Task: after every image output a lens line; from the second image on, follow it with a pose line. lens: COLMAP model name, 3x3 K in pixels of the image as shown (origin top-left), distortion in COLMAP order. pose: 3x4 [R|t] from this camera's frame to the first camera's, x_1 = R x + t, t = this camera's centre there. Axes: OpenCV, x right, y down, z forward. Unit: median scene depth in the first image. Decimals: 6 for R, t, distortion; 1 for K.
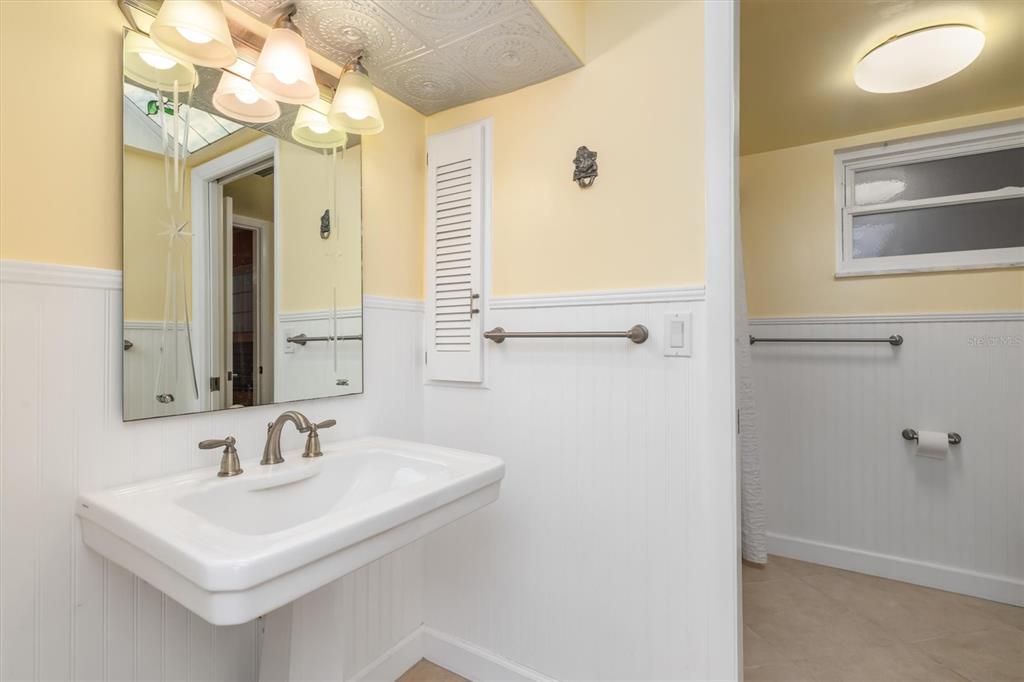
lens RADIAL K [[498.0, 0, 505.0], [0, 498.0, 332.2], [0, 0, 1]] dist [-0.000284, -0.000672]
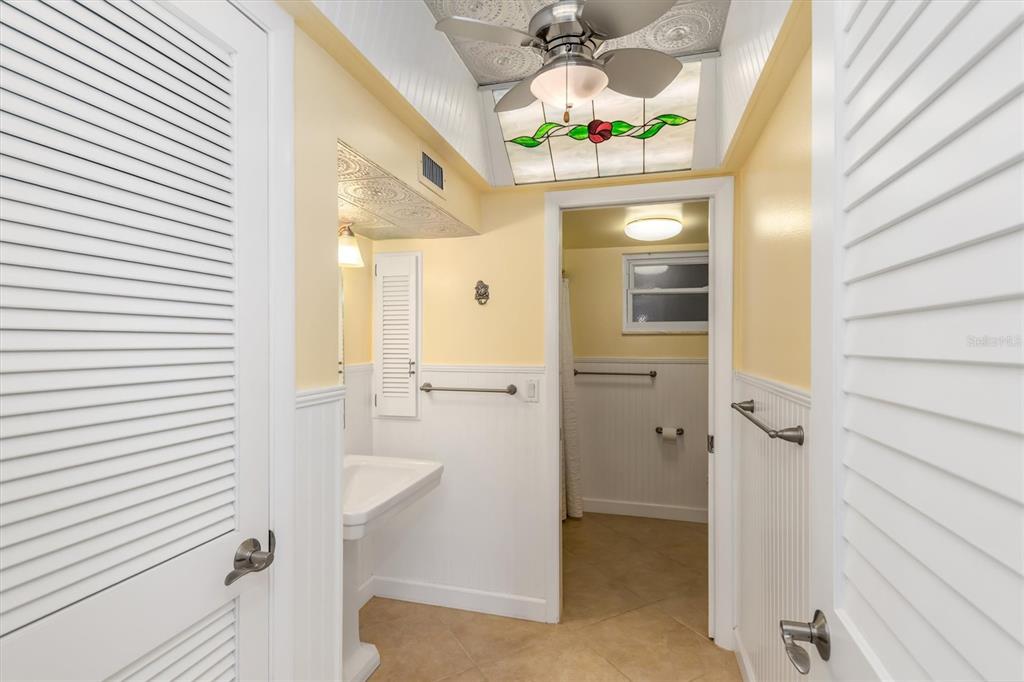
lens RADIAL K [[498.0, 0, 516.3], [0, 498.0, 340.0], [0, 0, 1]] dist [-0.000284, -0.000672]
pose [[0.950000, -0.000092, 0.312251, -0.219344], [-0.004383, 0.999898, 0.013628, -0.153907], [-0.312220, -0.014315, 0.949902, -0.569309]]
